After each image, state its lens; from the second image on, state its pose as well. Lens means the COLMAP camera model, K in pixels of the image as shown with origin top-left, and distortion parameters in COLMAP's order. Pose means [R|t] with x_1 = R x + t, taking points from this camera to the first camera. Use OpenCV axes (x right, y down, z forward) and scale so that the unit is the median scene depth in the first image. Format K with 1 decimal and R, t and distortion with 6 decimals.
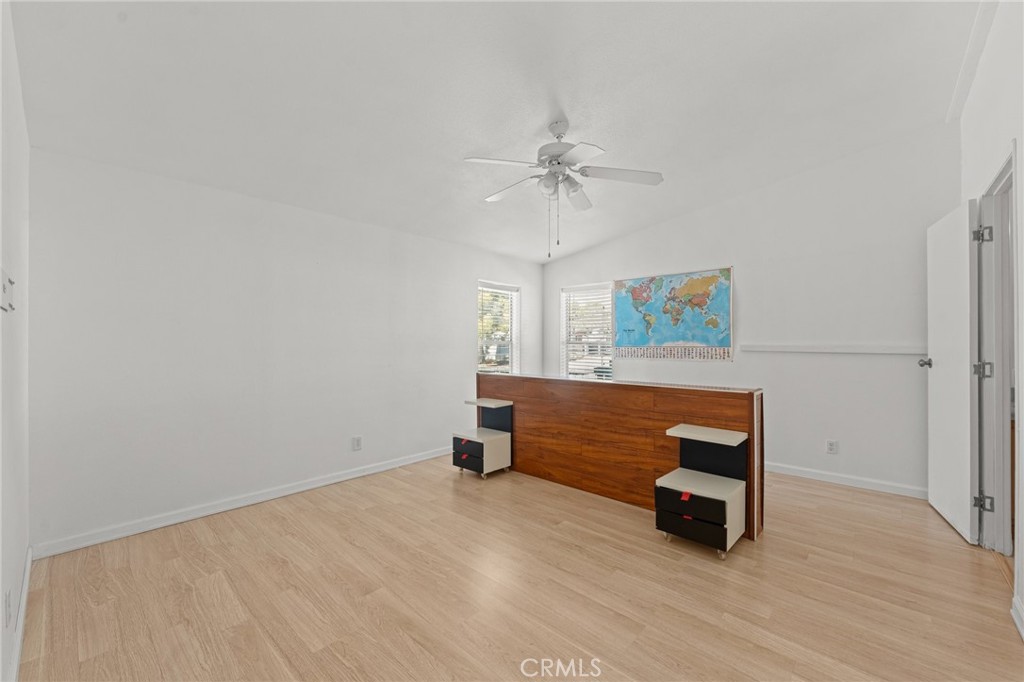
lens RADIAL K [[409.4, 0, 505.4], [0, 409.4, 342.3], [0, 0, 1]] dist [0.000725, -0.000895]
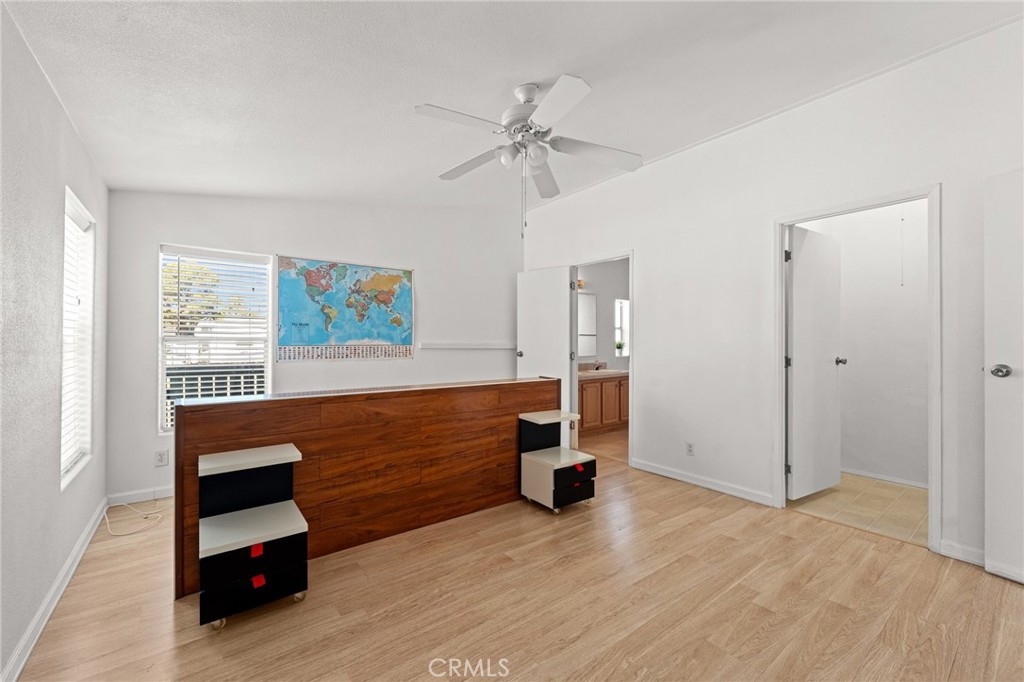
lens RADIAL K [[409.4, 0, 505.4], [0, 409.4, 342.3], [0, 0, 1]] dist [0.000725, -0.000895]
pose [[0.180495, 0.000789, 0.983576, -0.449000], [-0.006423, 0.999979, 0.000377, 0.002096], [-0.983555, -0.006386, 0.180496, 0.559669]]
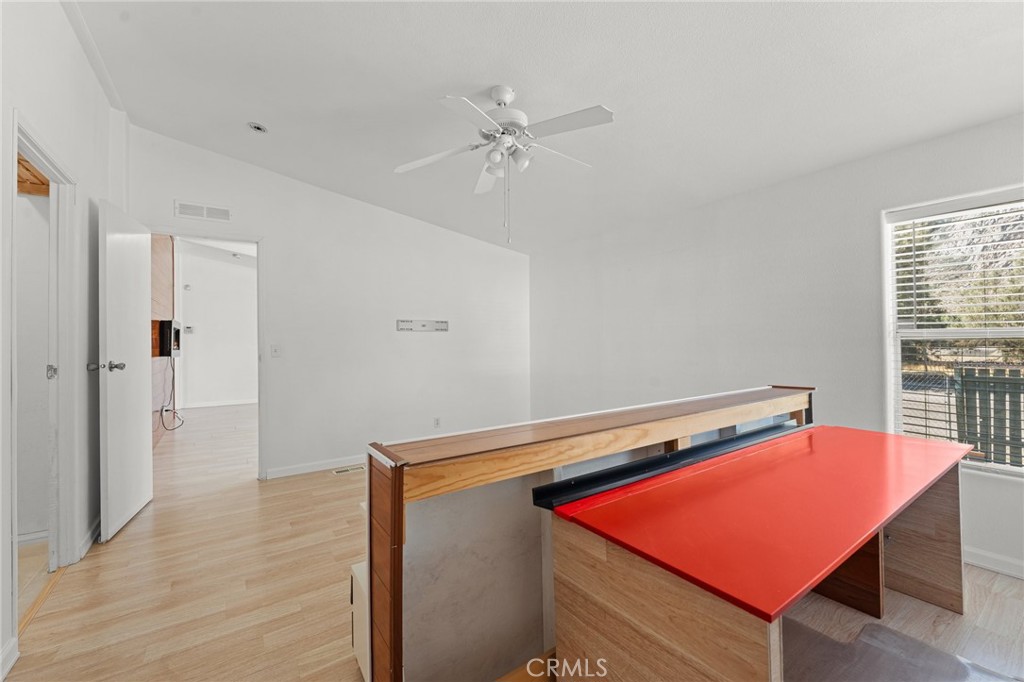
lens RADIAL K [[409.4, 0, 505.4], [0, 409.4, 342.3], [0, 0, 1]] dist [0.000725, -0.000895]
pose [[-0.220701, 0.004469, -0.975331, 0.614645], [0.013467, 0.999908, 0.001534, 0.003296], [0.975249, -0.012796, -0.220741, 0.753327]]
